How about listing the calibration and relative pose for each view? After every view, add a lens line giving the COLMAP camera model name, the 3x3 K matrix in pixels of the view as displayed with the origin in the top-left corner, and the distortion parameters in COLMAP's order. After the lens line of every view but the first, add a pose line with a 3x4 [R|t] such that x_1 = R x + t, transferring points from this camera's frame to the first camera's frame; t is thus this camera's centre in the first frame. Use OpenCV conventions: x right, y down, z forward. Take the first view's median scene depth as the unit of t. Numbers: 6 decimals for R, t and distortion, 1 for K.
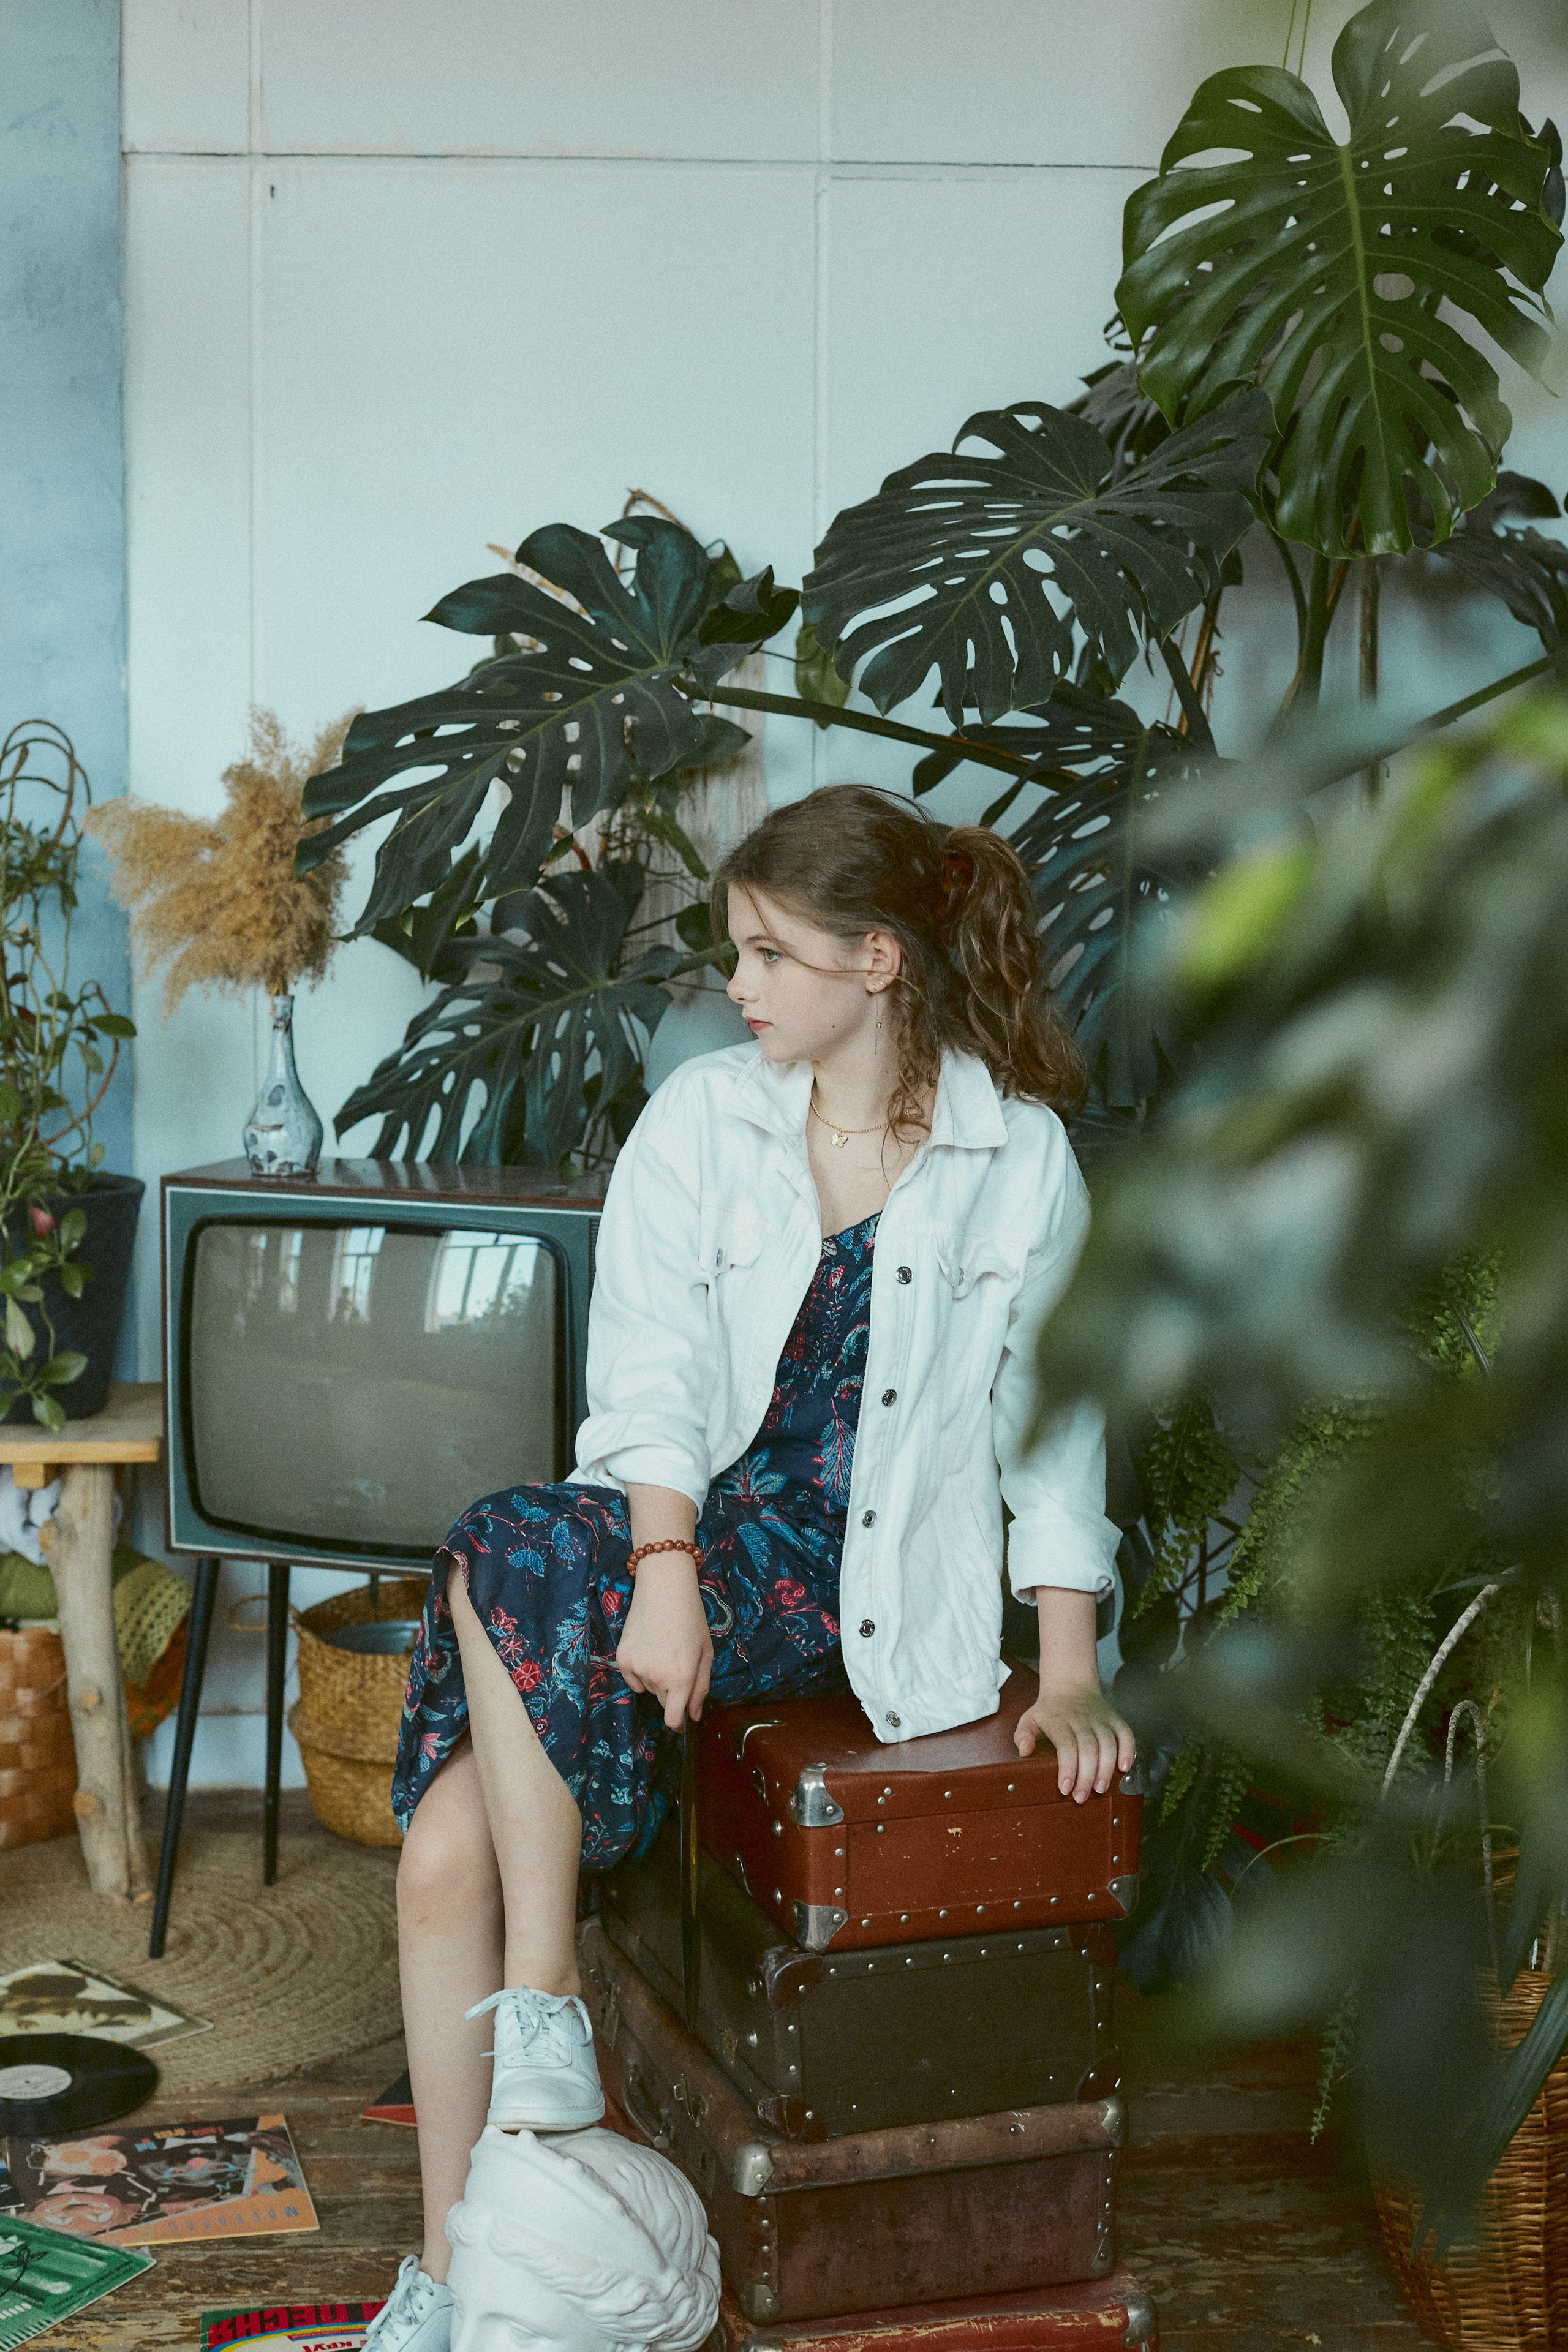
lens RADIAL K [[3425.0, 0, 773.9], [0, 3425.0, 1186.0], [0, 0, 1]] dist [-0.145567, 0.140740]
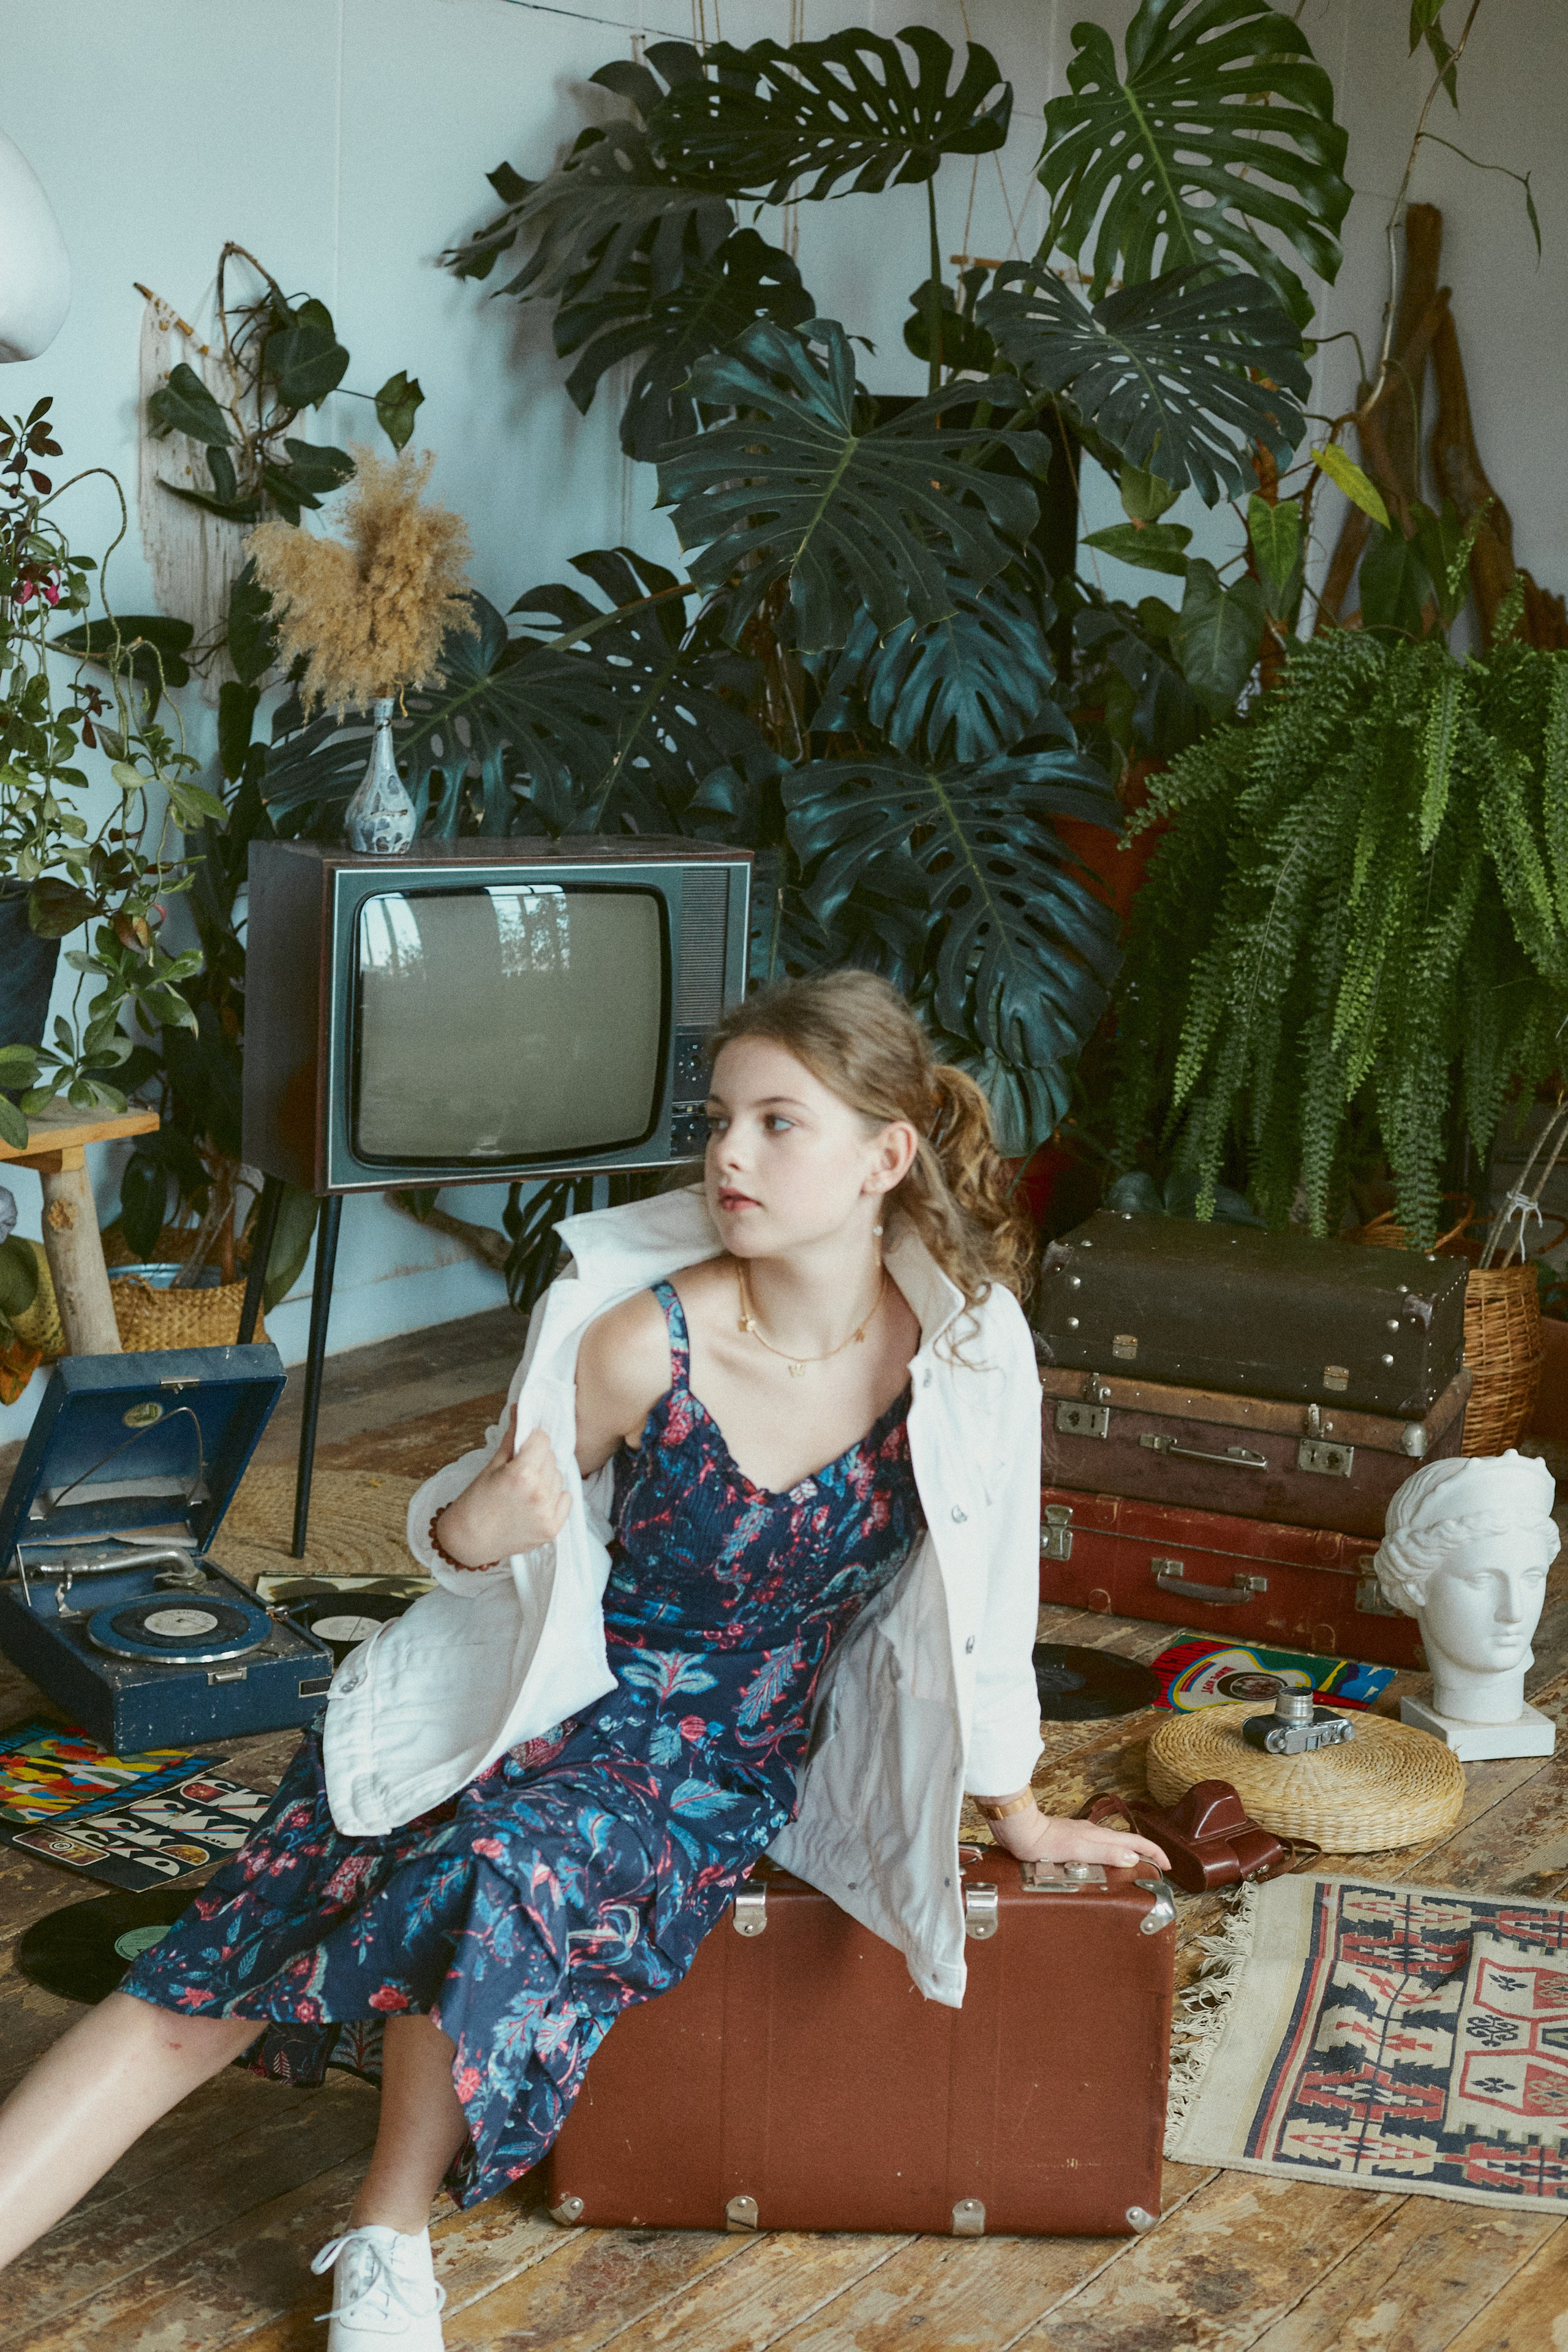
lens RADIAL K [[3419.7, 0, 775.2], [0, 3419.7, 1185.8], [0, 0, 1]] dist [-0.140865, 0.118315]
pose [[0.628640, -0.133624, 0.766130, -0.945233], [0.057521, 0.990419, 0.125545, -0.028781], [-0.775566, -0.034854, 0.630304, 0.166330]]
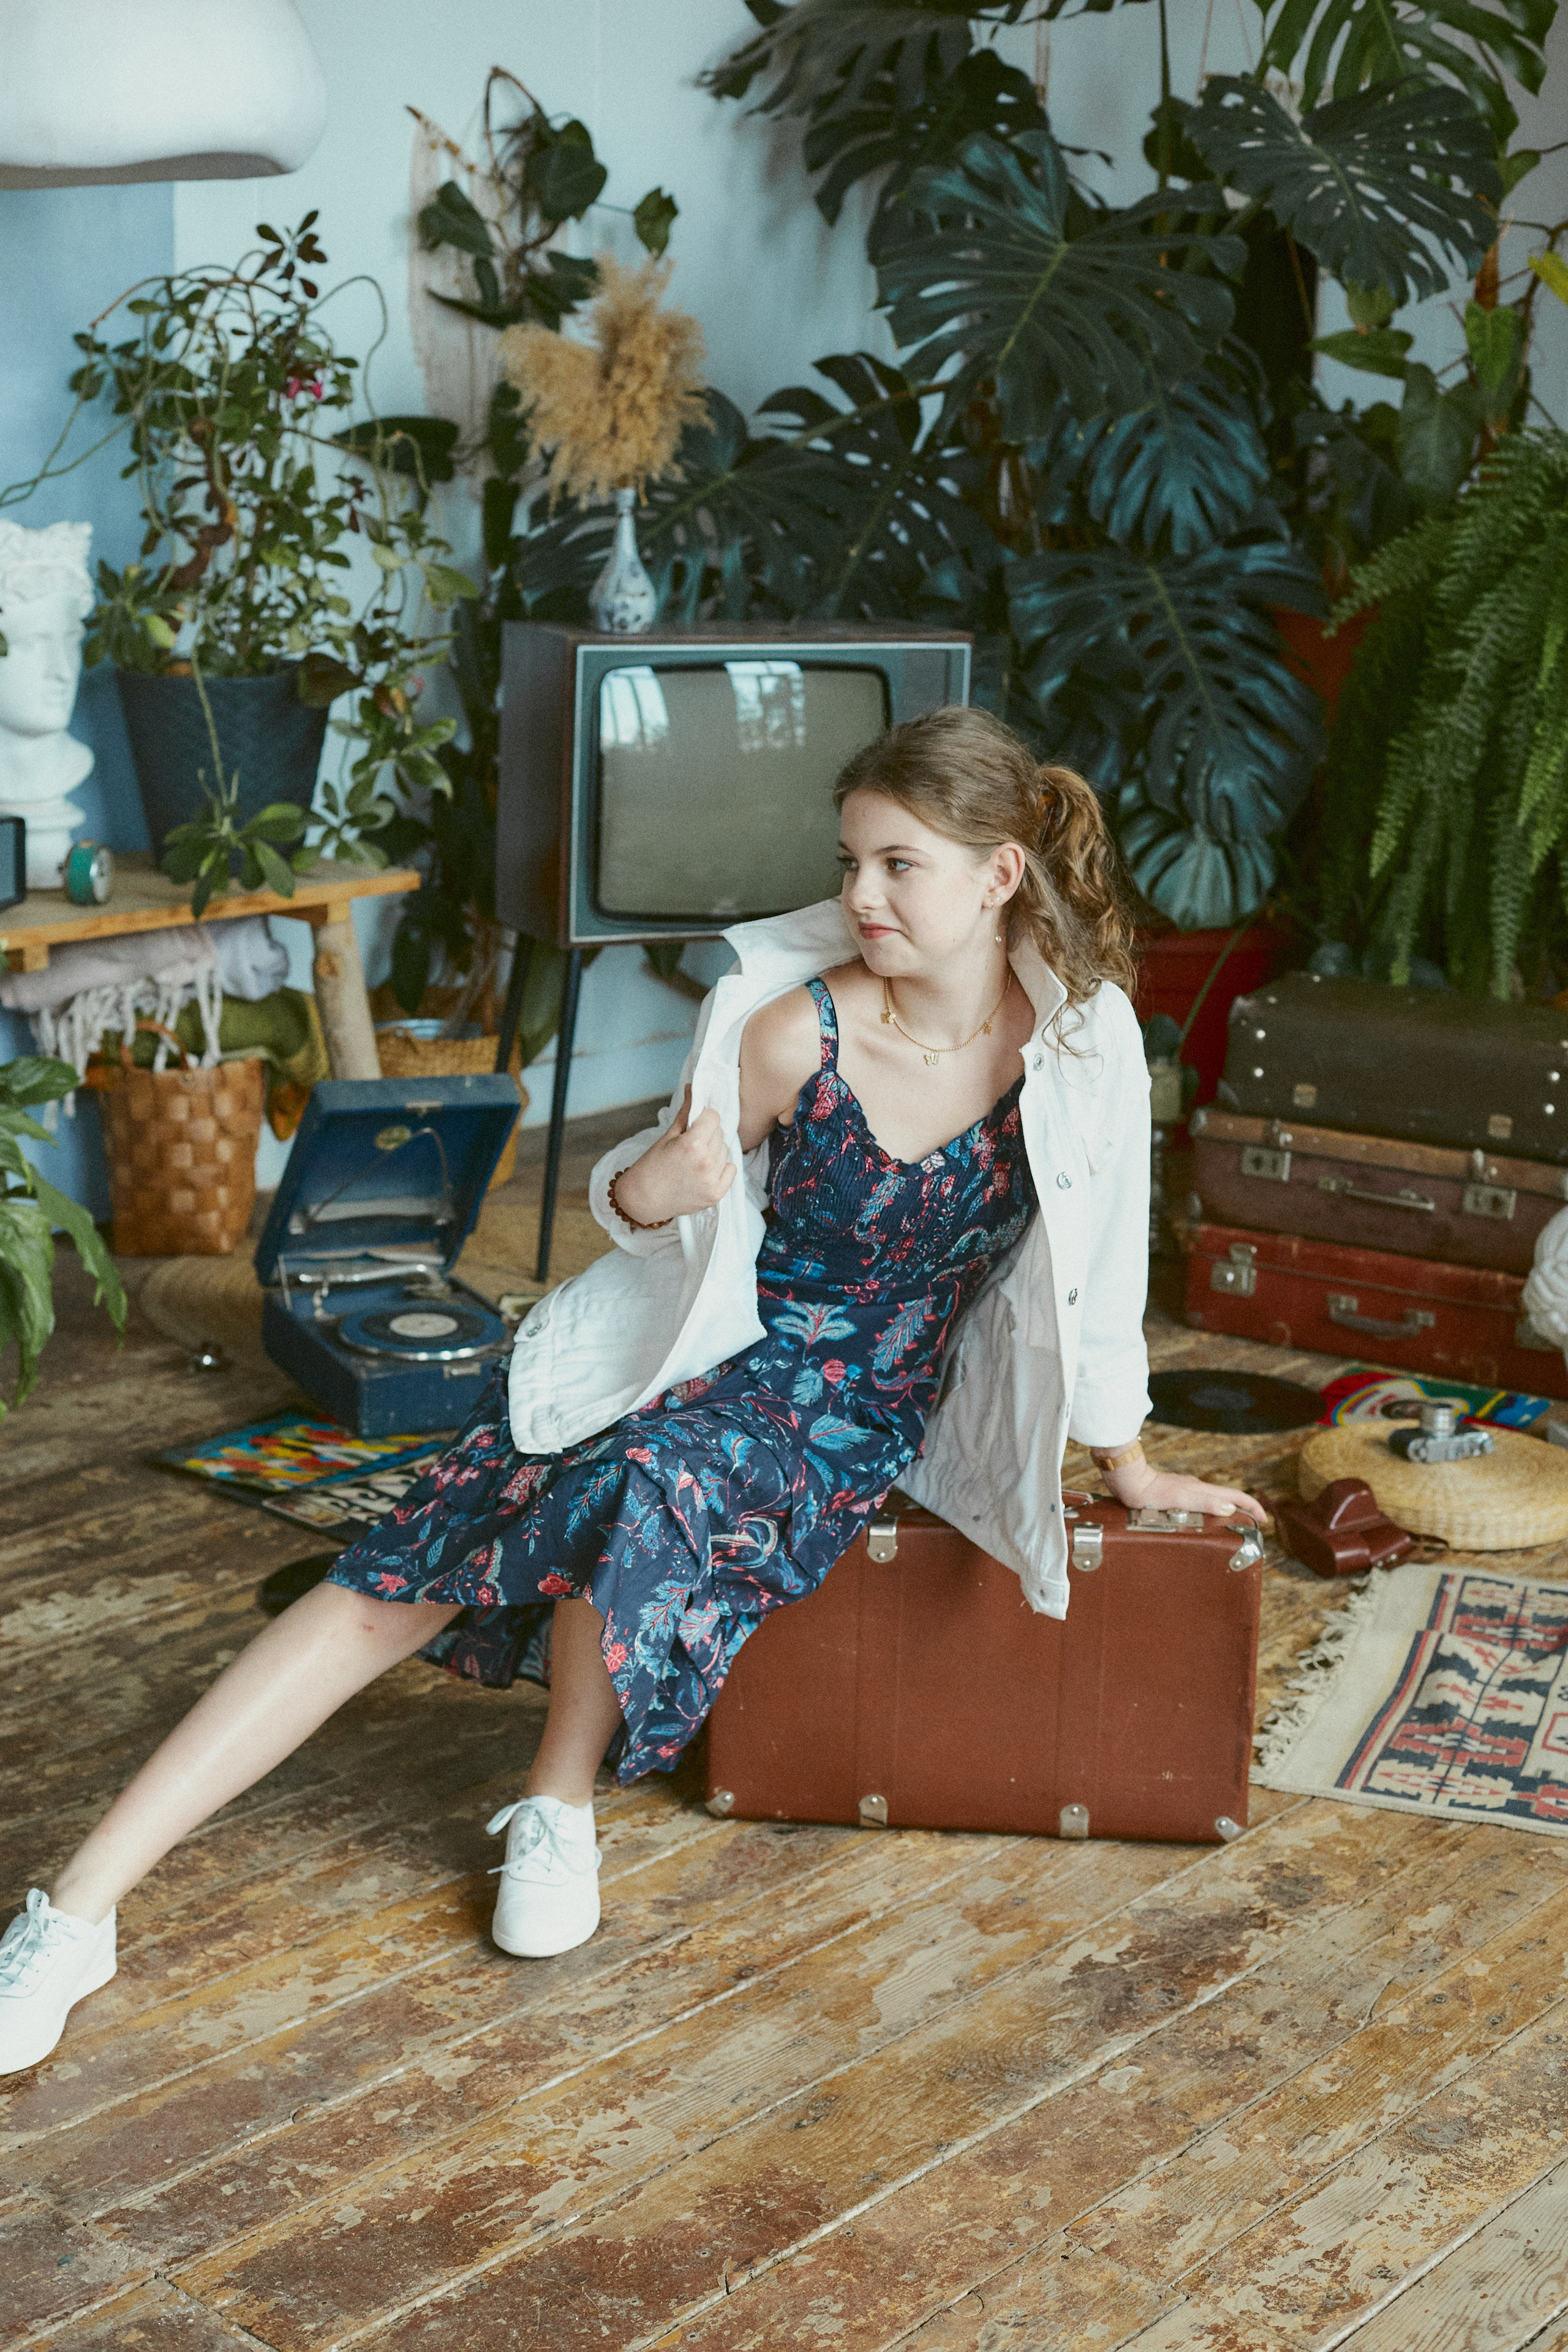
lens RADIAL K [[3429.6, 0, 770.4], [0, 3429.6, 1190.3], [0, 0, 1]] dist [-0.143893, 0.128515]
pose [[0.702962, -0.159378, 0.693140, -0.990940], [0.058044, 0.984174, 0.167431, -0.008785], [-0.708855, -0.077465, 0.701088, 0.071366]]
